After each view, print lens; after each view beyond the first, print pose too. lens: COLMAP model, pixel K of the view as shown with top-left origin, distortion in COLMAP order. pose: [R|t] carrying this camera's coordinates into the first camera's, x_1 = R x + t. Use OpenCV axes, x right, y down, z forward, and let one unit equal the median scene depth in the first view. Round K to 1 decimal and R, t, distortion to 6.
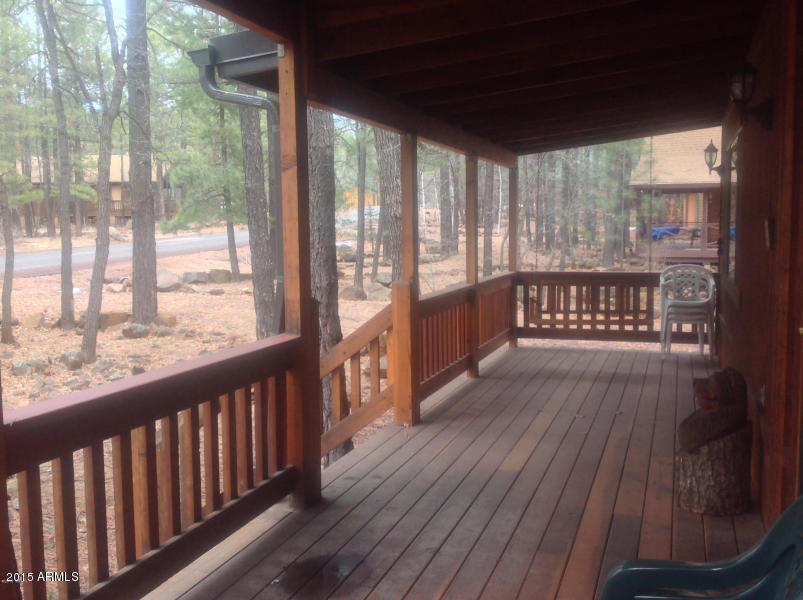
lens RADIAL K [[851.7, 0, 401.5], [0, 851.7, 300.0], [0, 0, 1]] dist [0.025813, -0.011066]
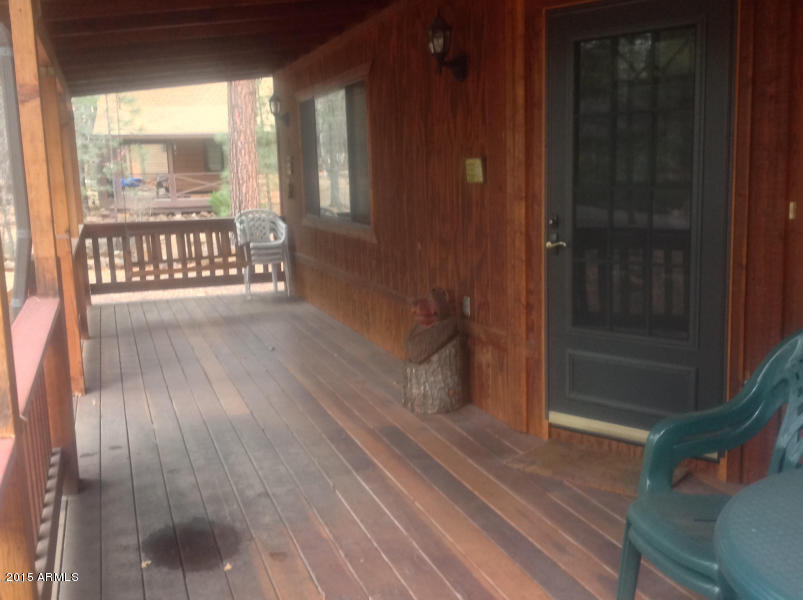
lens RADIAL K [[851.7, 0, 401.5], [0, 851.7, 300.0], [0, 0, 1]] dist [0.025813, -0.011066]
pose [[0.794635, -0.106382, 0.597694, -0.334169], [0.073587, 0.994146, 0.079111, 0.000969], [-0.602611, -0.018882, 0.797812, 0.093459]]
